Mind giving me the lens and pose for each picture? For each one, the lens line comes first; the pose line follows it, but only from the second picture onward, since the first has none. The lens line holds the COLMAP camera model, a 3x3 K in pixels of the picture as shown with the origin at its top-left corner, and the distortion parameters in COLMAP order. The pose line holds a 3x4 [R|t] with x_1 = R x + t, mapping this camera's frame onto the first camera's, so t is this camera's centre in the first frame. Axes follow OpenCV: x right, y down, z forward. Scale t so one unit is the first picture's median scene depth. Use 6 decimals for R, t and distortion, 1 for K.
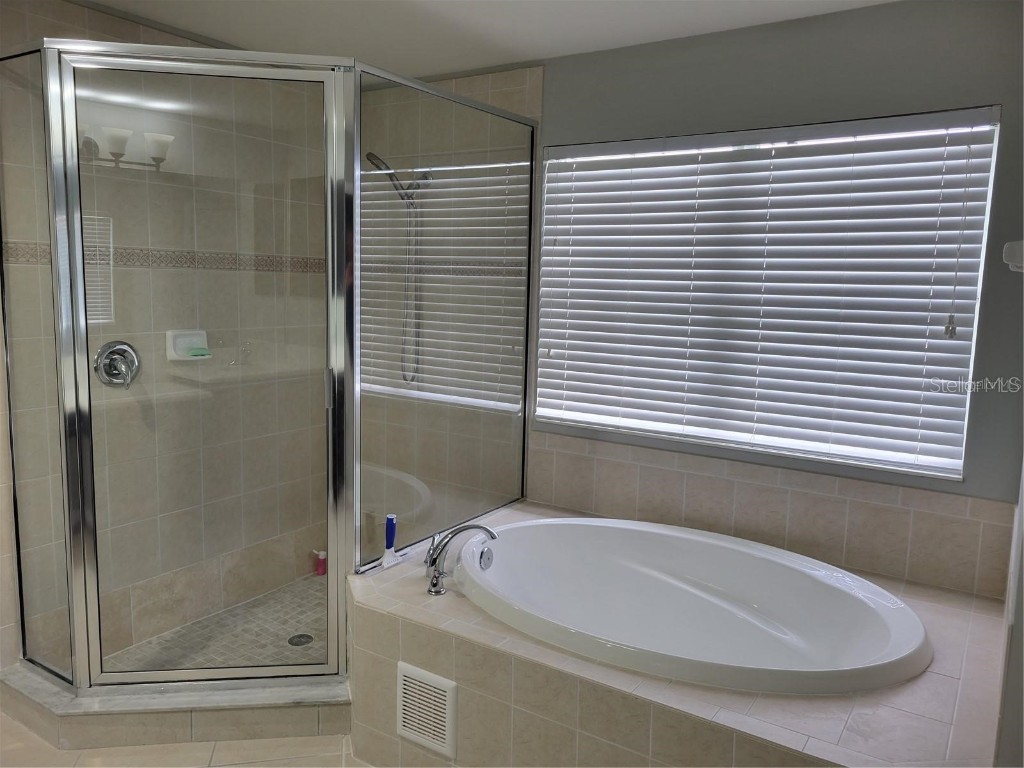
lens RADIAL K [[771.1, 0, 509.7], [0, 771.1, 380.2], [0, 0, 1]] dist [0.049123, -0.011899]
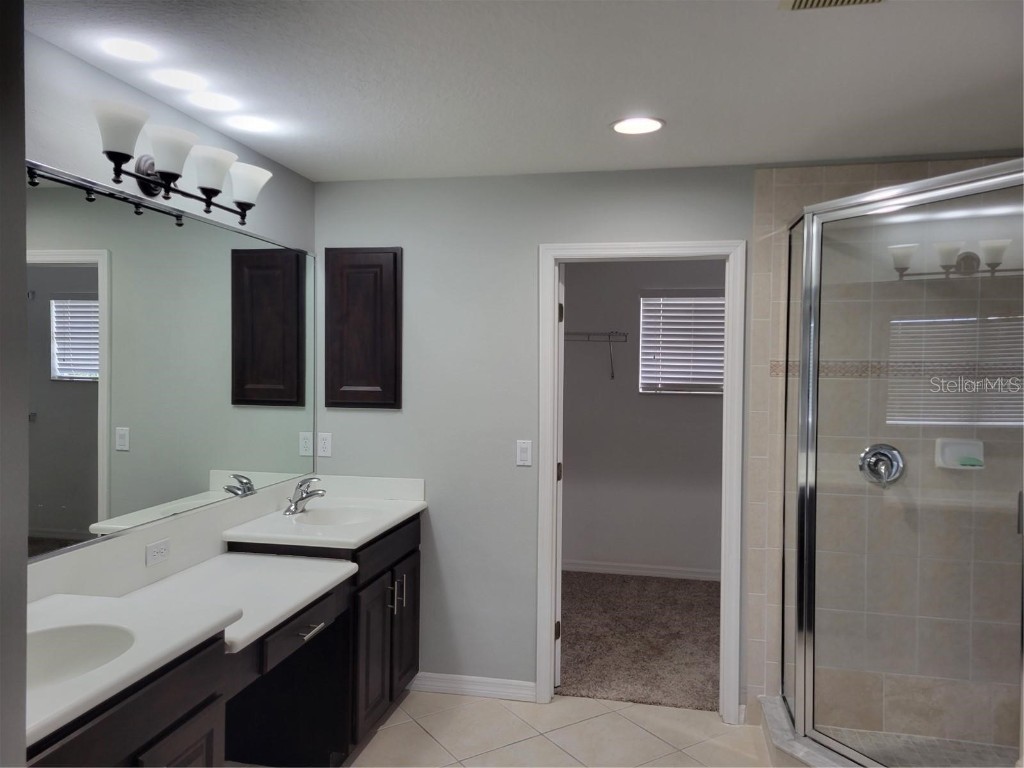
lens RADIAL K [[771.1, 0, 508.3], [0, 771.1, 386.2], [0, 0, 1]] dist [0.049123, -0.011899]
pose [[0.375513, 0.008924, -0.926774, 0.304759], [-0.115859, 0.992562, -0.037387, -0.027030], [0.919547, 0.121415, 0.373753, 0.076335]]
